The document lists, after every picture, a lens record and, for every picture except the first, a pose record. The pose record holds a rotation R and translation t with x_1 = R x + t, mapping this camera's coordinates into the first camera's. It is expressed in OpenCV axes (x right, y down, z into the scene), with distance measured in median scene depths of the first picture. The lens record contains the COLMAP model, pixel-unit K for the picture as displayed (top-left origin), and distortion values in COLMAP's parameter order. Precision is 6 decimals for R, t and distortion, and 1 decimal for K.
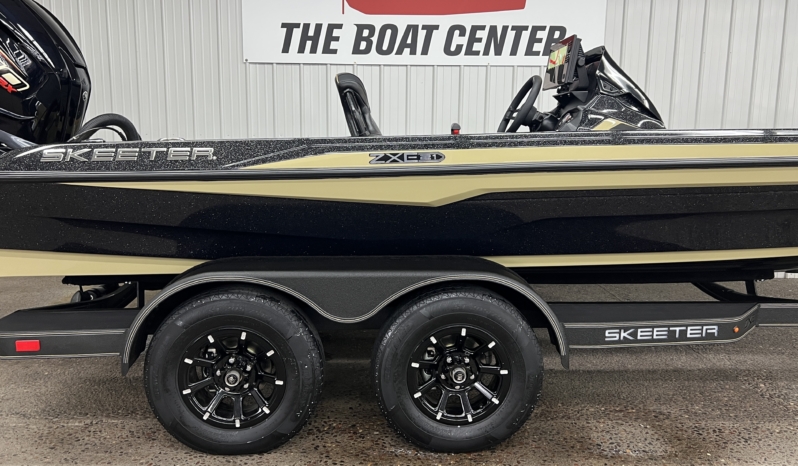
lens RADIAL K [[623.7, 0, 393.7], [0, 623.7, 230.0], [0, 0, 1]] dist [0.058736, -0.071283]
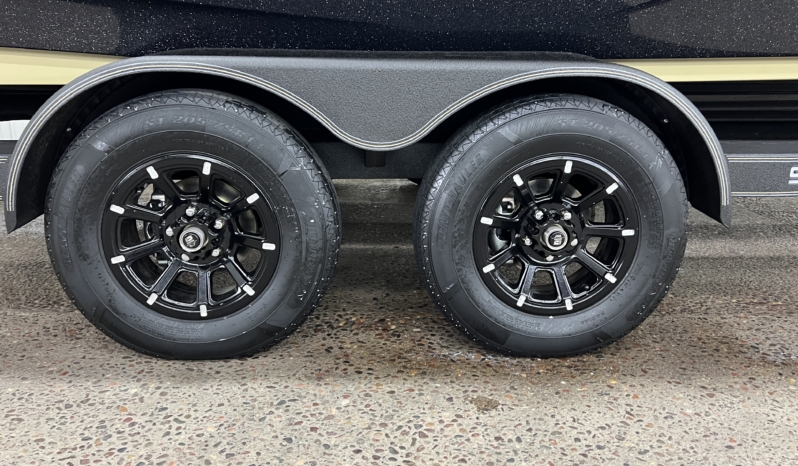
lens RADIAL K [[623.7, 0, 401.1], [0, 623.7, 231.6], [0, 0, 1]] dist [0.058736, -0.071283]
pose [[0.999831, 0.003411, 0.018060, -0.059342], [-0.005446, 0.993477, 0.113907, 0.148732], [-0.017553, -0.113986, 0.993327, 0.363466]]
